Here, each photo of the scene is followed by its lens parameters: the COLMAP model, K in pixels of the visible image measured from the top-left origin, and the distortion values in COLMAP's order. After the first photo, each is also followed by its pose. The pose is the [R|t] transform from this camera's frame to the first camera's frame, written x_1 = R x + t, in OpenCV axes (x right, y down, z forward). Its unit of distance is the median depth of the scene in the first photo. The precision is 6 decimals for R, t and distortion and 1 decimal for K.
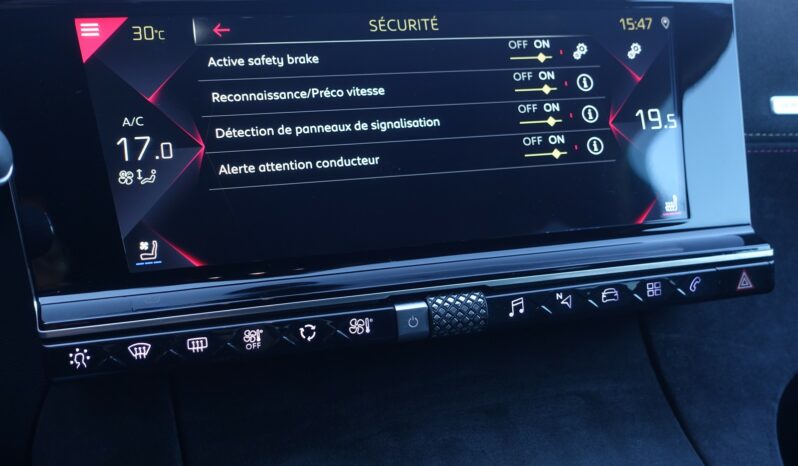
lens RADIAL K [[873.5, 0, 399.0], [0, 873.5, 233.0], [0, 0, 1]] dist [0.003326, -0.036846]
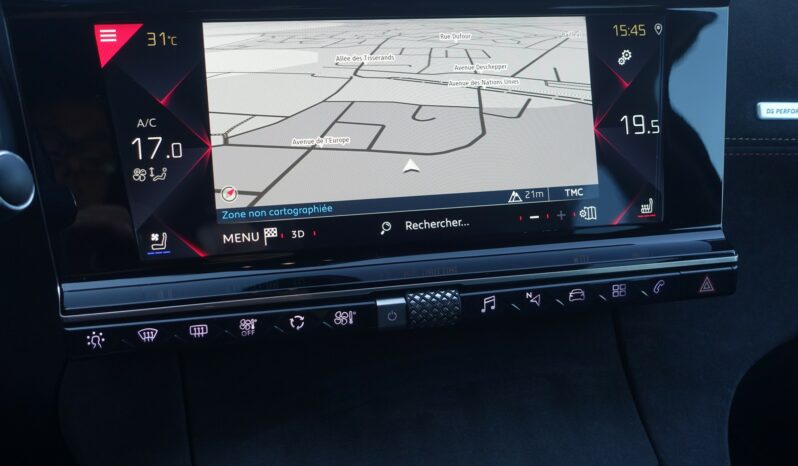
lens RADIAL K [[873.5, 0, 399.0], [0, 873.5, 233.0], [0, 0, 1]] dist [0.003326, -0.036846]
pose [[0.997628, 0.052752, -0.044231, 0.066809], [-0.046616, 0.990439, 0.129834, -0.144350], [0.050657, -0.127464, 0.990549, -0.088928]]
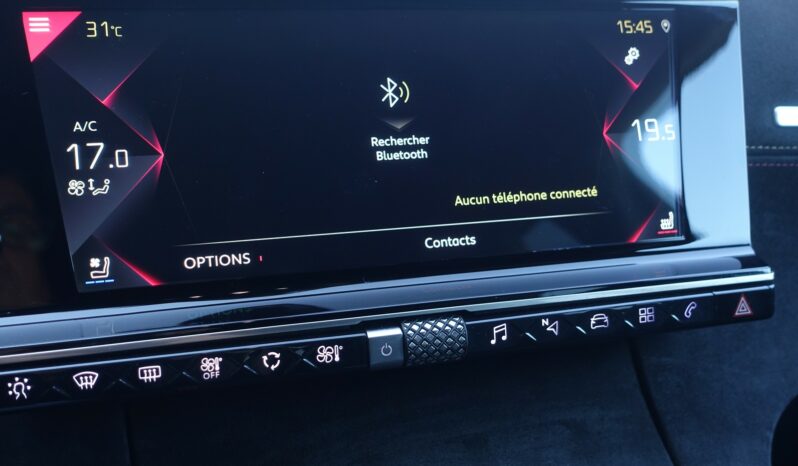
lens RADIAL K [[873.7, 0, 399.0], [0, 873.7, 233.0], [0, 0, 1]] dist [-0.006697, -0.024575]
pose [[0.999754, 0.019550, 0.010488, 0.016915], [-0.019791, 0.999529, 0.023447, -0.042601], [-0.010025, -0.023649, 0.999670, 0.076662]]
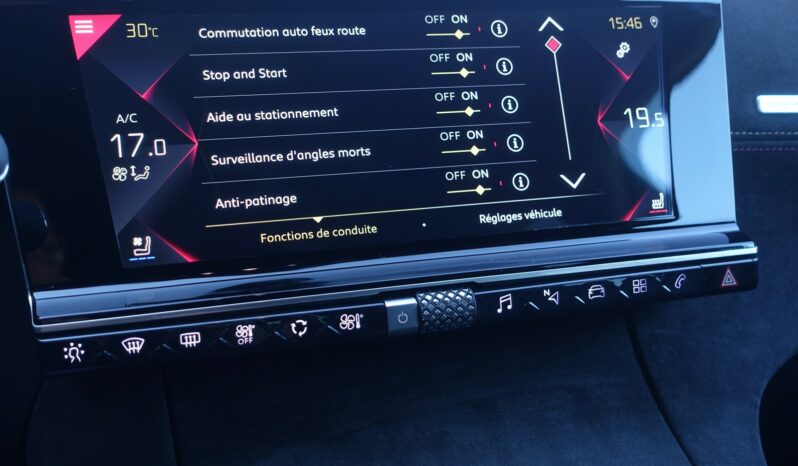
lens RADIAL K [[873.5, 0, 399.0], [0, 873.5, 233.0], [0, 0, 1]] dist [0.003326, -0.036846]
pose [[0.999940, 0.005724, 0.009330, 0.001714], [-0.005861, 0.999874, 0.014728, -0.011415], [-0.009244, -0.014782, 0.999848, -0.014915]]
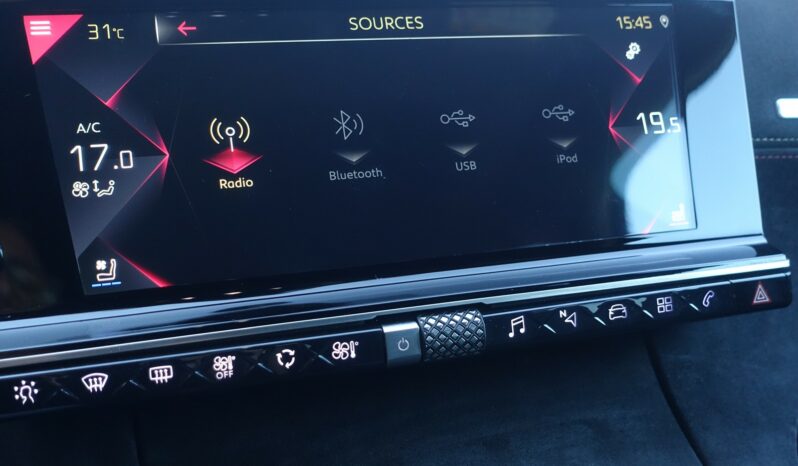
lens RADIAL K [[873.7, 0, 399.0], [0, 873.7, 233.0], [0, 0, 1]] dist [-0.006697, -0.024575]
pose [[0.999571, -0.017609, 0.023414, -0.007065], [0.018573, 0.998961, -0.041624, 0.023736], [-0.022657, 0.042041, 0.998859, 0.095091]]
